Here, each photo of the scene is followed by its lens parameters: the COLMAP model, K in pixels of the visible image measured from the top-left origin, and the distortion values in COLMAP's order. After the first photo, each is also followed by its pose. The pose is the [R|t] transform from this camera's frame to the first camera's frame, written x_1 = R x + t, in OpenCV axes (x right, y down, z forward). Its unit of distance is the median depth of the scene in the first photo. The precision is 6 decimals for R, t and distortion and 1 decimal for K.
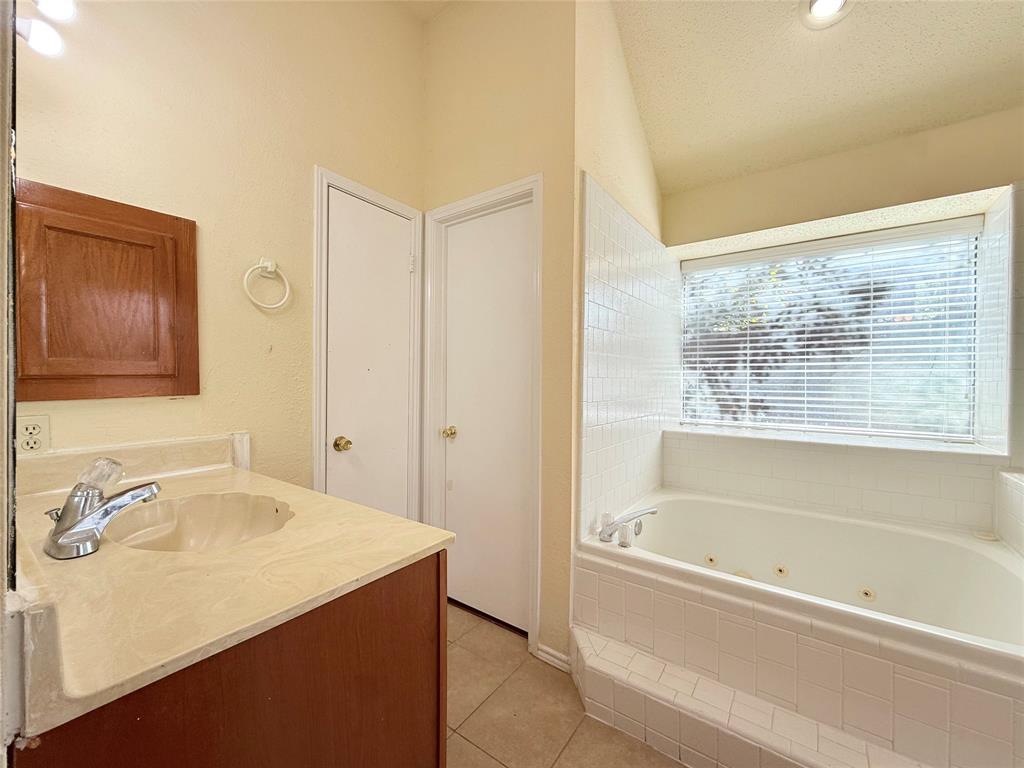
lens RADIAL K [[409.2, 0, 510.6], [0, 409.2, 381.8], [0, 0, 1]] dist [-0.000199, 0.000015]
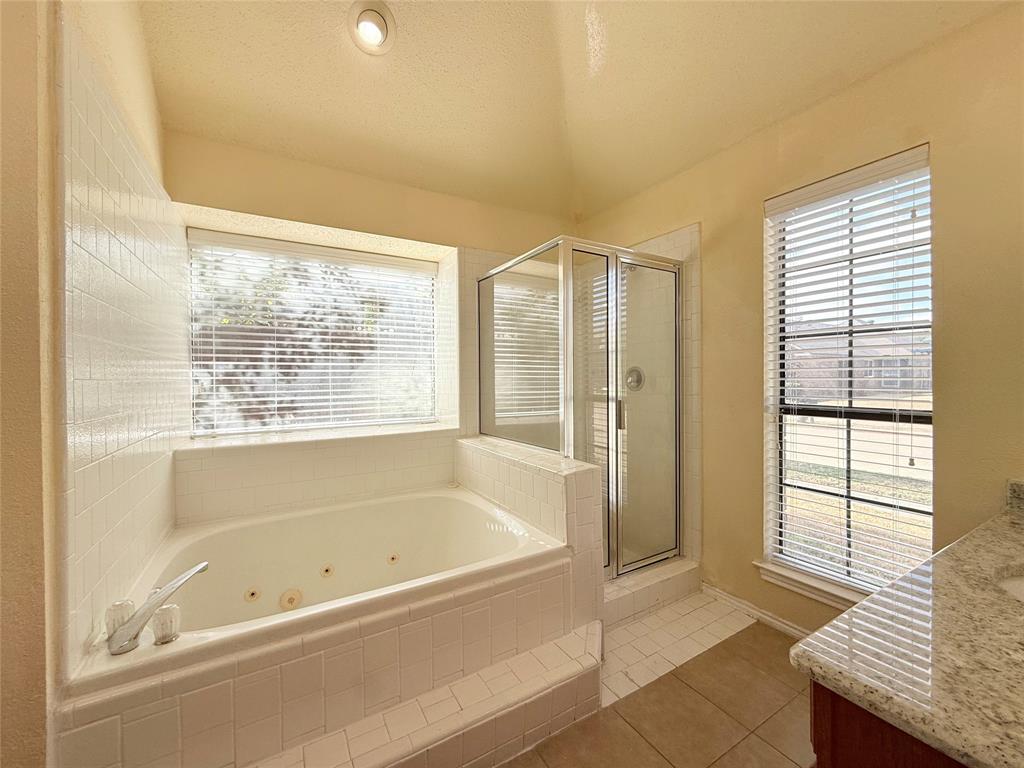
lens RADIAL K [[409.2, 0, 509.0], [0, 409.2, 382.1], [0, 0, 1]] dist [-0.000199, 0.000015]
pose [[0.397363, -0.017844, 0.917488, -0.069275], [0.017230, 0.999780, 0.011982, -0.002513], [-0.917500, 0.011047, 0.397583, 0.190359]]
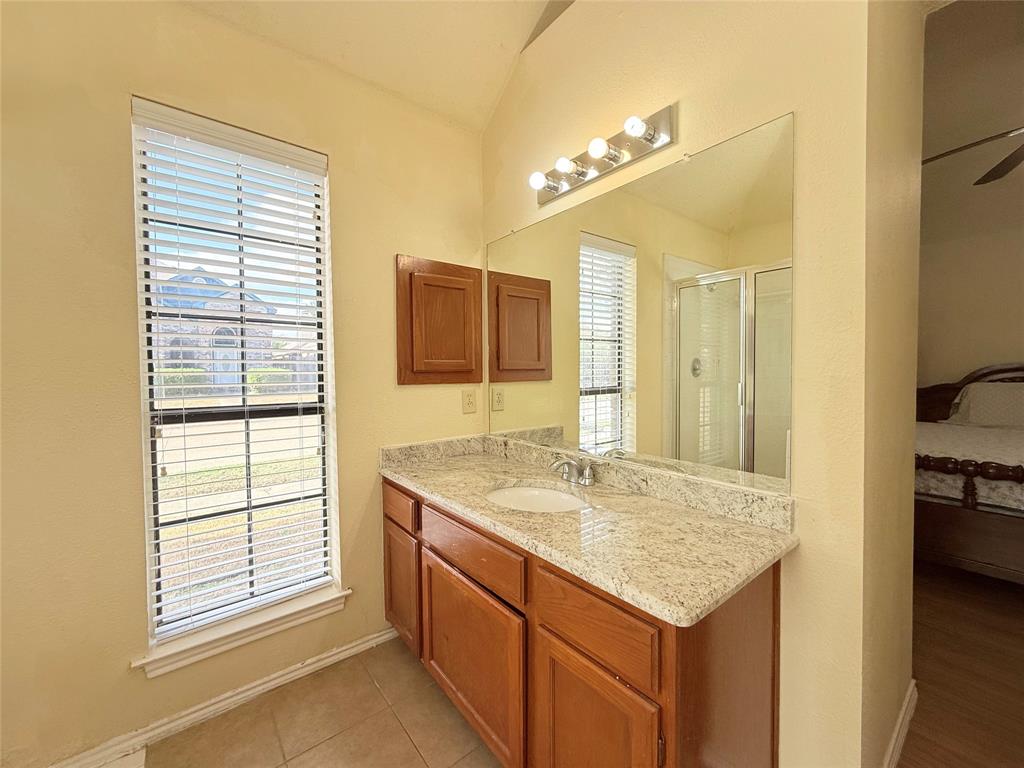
lens RADIAL K [[409.2, 0, 512.8], [0, 409.2, 382.9], [0, 0, 1]] dist [-0.000199, 0.000015]
pose [[-0.965787, -0.009247, 0.259173, 0.326118], [0.001620, 0.999130, 0.041684, 0.000907], [-0.259333, 0.040678, -0.964931, 0.462689]]
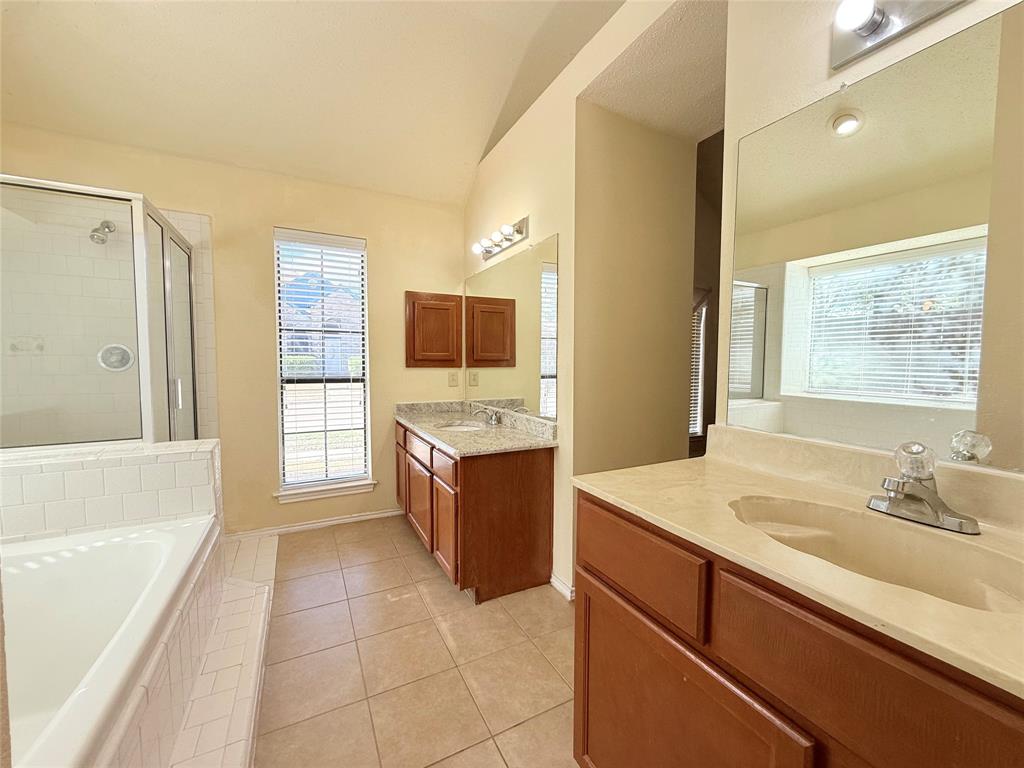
lens RADIAL K [[409.2, 0, 510.2], [0, 409.2, 381.3], [0, 0, 1]] dist [-0.000199, 0.000015]
pose [[-0.893797, -0.035309, 0.447080, -0.200363], [-0.008075, 0.998001, 0.062675, -0.004552], [-0.448400, 0.052408, -0.892295, 0.832309]]
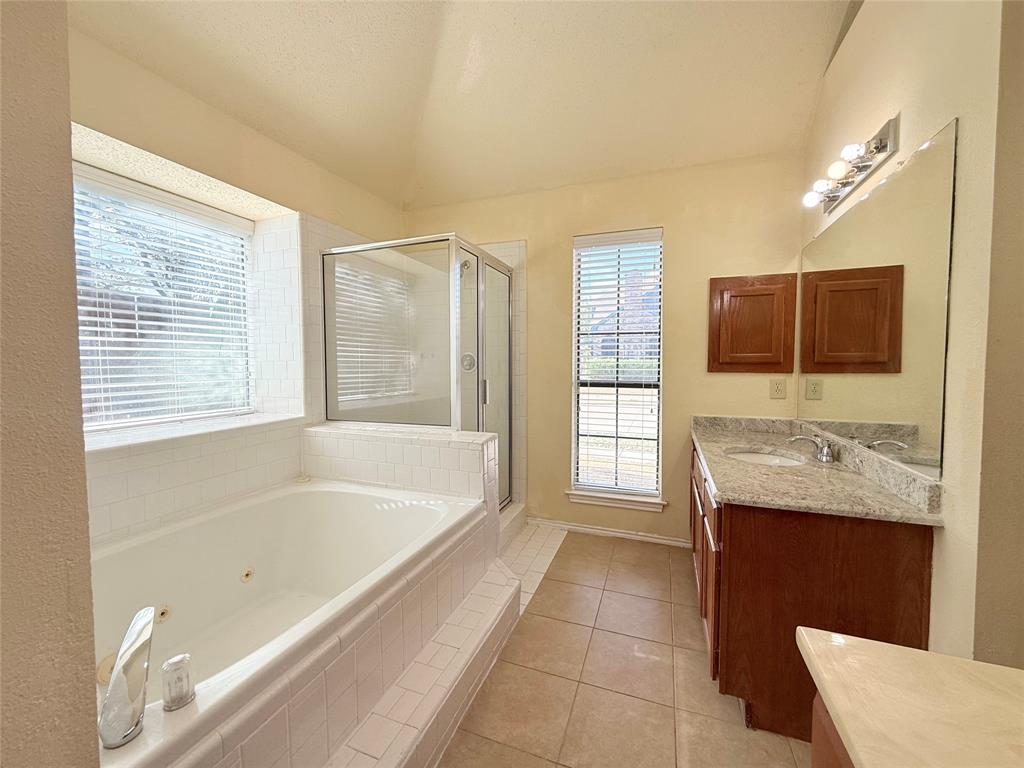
lens RADIAL K [[409.2, 0, 510.2], [0, 409.2, 382.7], [0, 0, 1]] dist [-0.000199, 0.000015]
pose [[-0.267028, -0.054364, 0.962154, -0.209435], [0.007133, 0.998269, 0.058384, -0.002775], [-0.963662, 0.022453, -0.266178, 0.571451]]
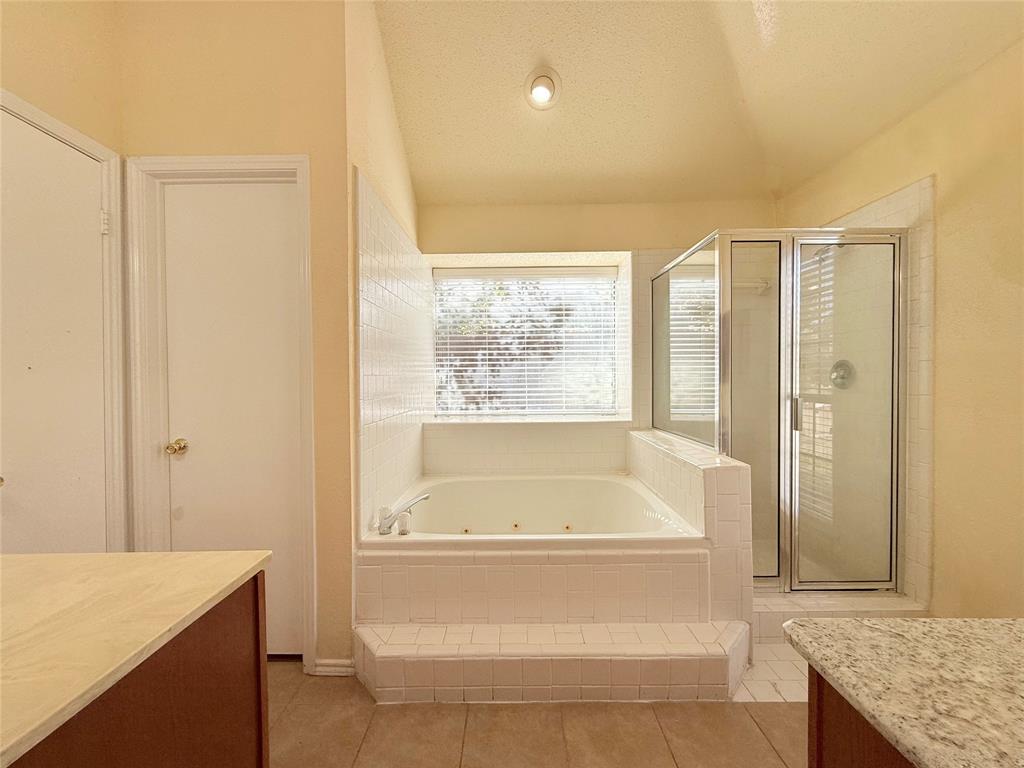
lens RADIAL K [[409.2, 0, 508.1], [0, 409.2, 381.9], [0, 0, 1]] dist [-0.000199, 0.000015]
pose [[0.811478, -0.022282, 0.583958, -0.087545], [0.017614, 0.999751, 0.013671, -0.001618], [-0.584117, -0.000808, 0.811669, -0.013929]]
